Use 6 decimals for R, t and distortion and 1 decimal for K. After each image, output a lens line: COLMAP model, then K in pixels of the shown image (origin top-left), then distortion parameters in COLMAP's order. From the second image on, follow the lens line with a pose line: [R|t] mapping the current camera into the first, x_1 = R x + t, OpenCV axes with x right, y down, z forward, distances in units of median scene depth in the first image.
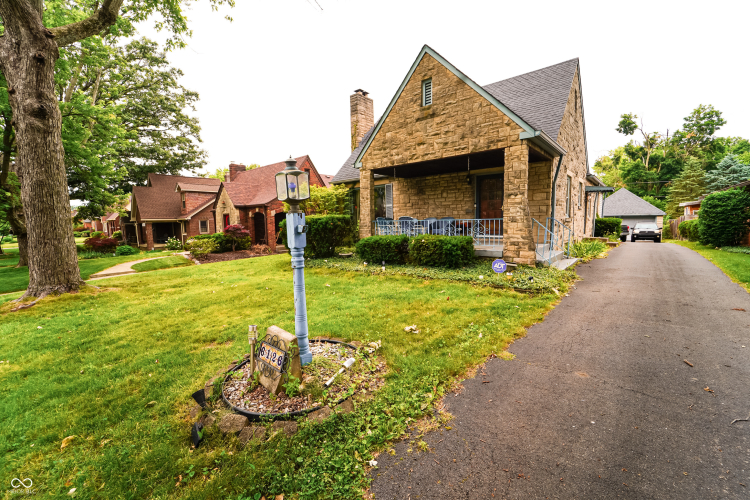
lens RADIAL K [[312.1, 0, 374.5], [0, 312.1, 249.8], [0, 0, 1]] dist [-0.005477, -0.000457]
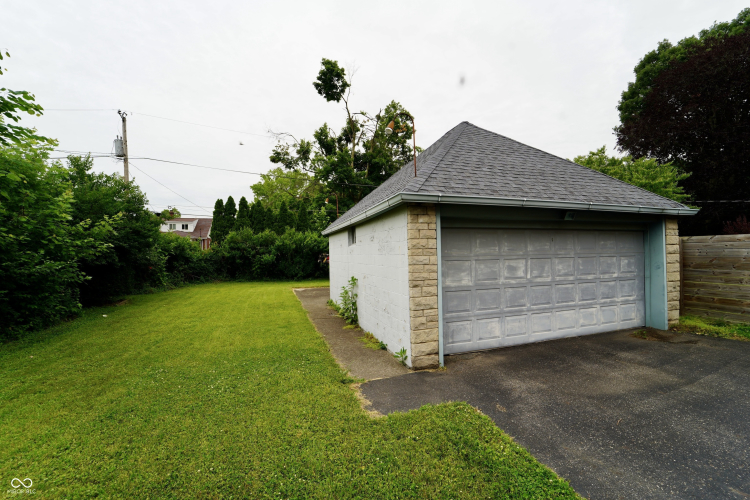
lens RADIAL K [[312.1, 0, 376.4], [0, 312.1, 251.8], [0, 0, 1]] dist [-0.005477, -0.000457]
pose [[0.463603, 0.016725, 0.885885, 0.364332], [0.088793, 0.993912, -0.065232, -0.065434], [-0.881583, 0.108902, 0.459295, 0.688334]]
